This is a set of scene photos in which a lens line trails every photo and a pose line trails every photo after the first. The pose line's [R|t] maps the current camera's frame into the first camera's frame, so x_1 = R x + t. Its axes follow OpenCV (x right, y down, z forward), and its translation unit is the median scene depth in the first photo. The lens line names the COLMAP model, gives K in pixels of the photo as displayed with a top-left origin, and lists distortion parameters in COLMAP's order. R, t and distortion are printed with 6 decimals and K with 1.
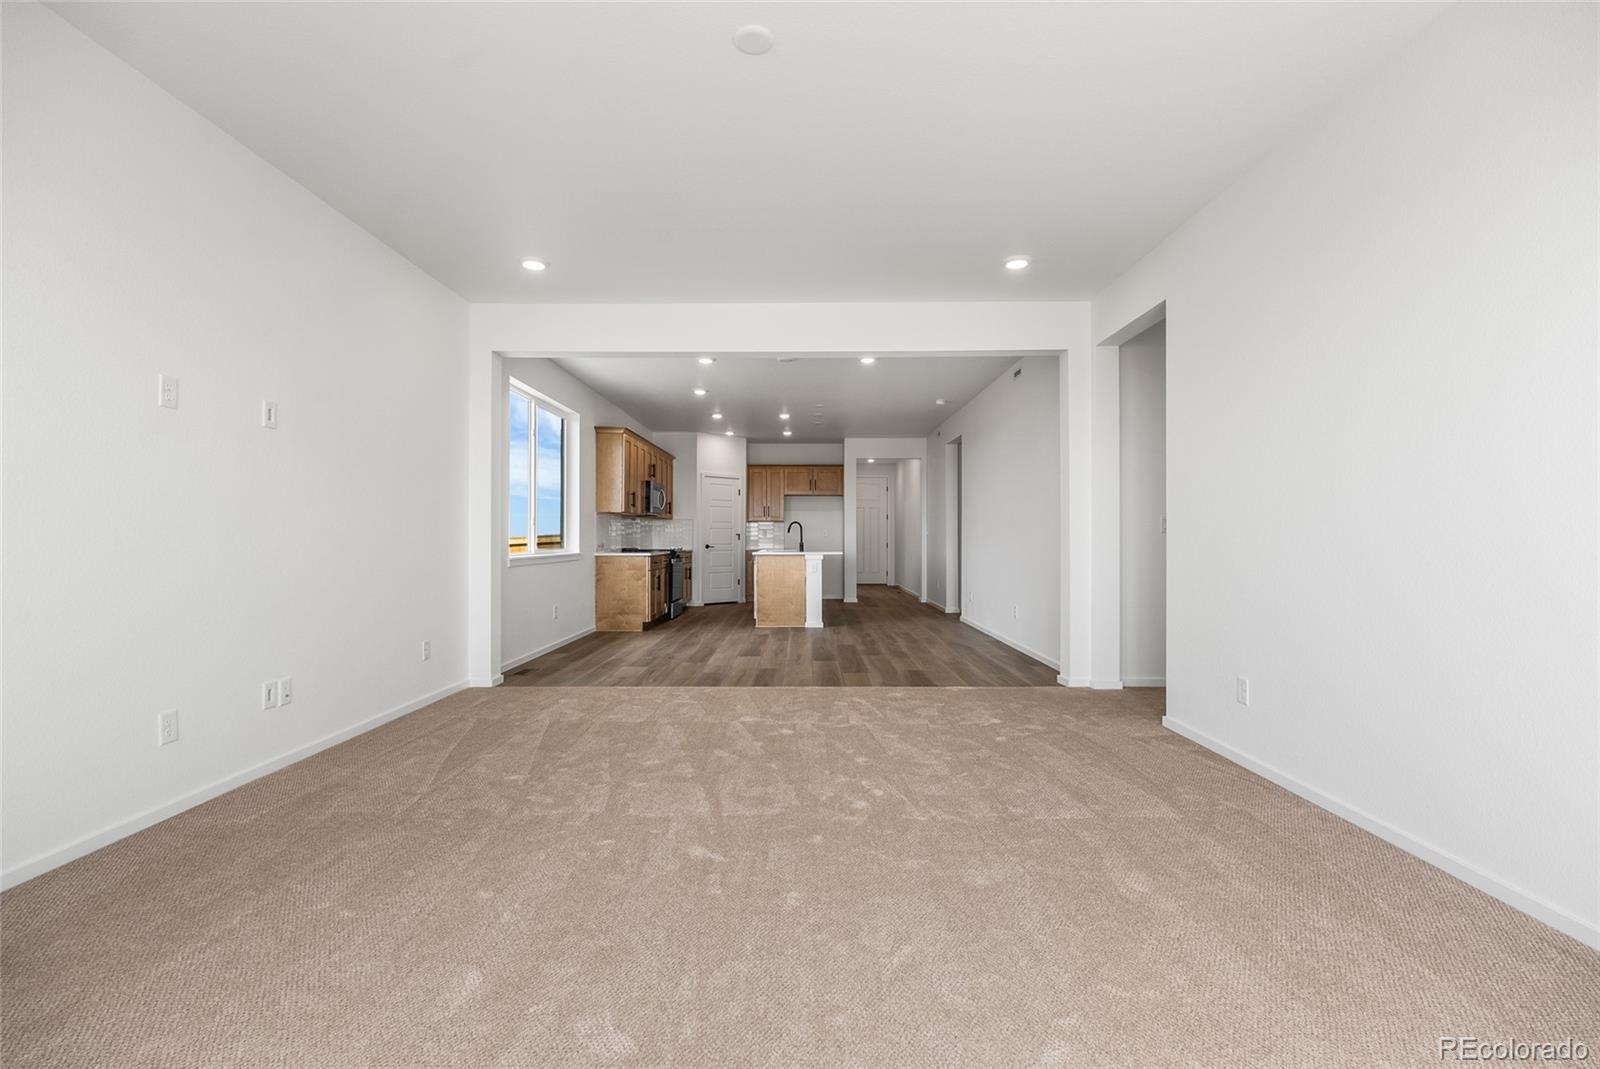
lens RADIAL K [[702.7, 0, 800.0], [0, 702.7, 534.5], [0, 0, 1]] dist [-0.003675, -0.000112]
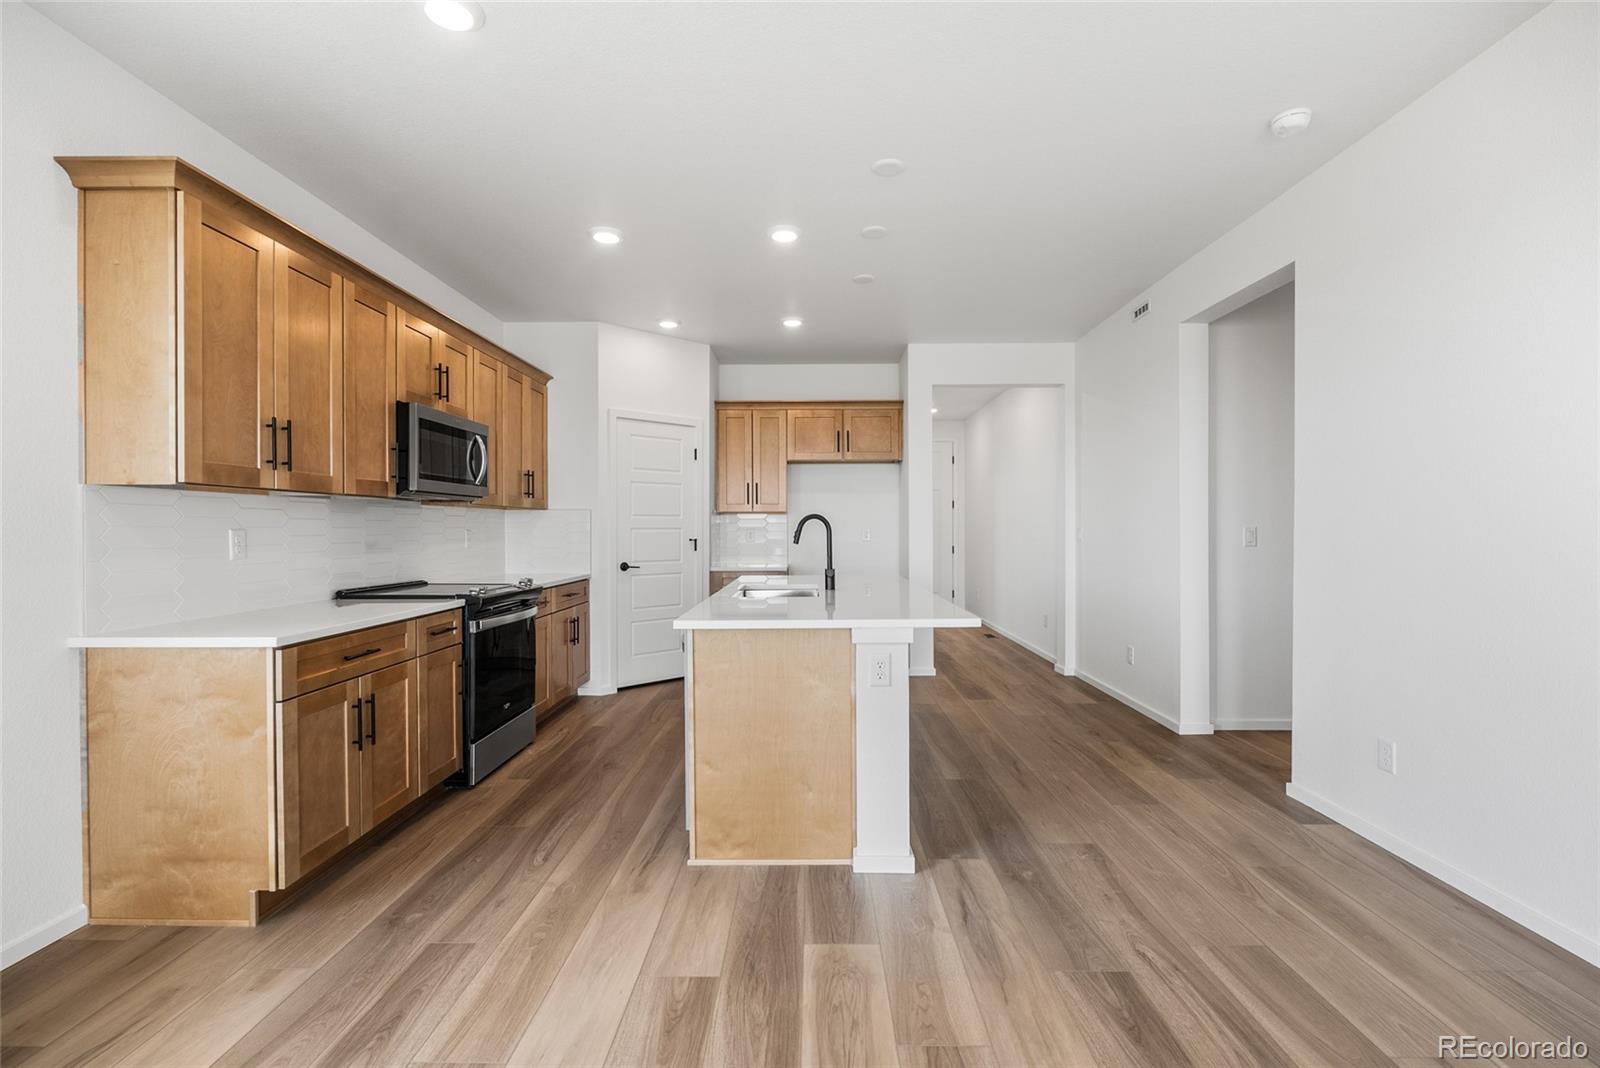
lens RADIAL K [[702.7, 0, 800.0], [0, 702.7, 534.0], [0, 0, 1]] dist [-0.003675, -0.000112]
pose [[0.999941, -0.004169, -0.010015, -0.009098], [0.004311, 0.999891, 0.014118, -0.011610], [0.009955, -0.014160, 0.999850, 0.552423]]
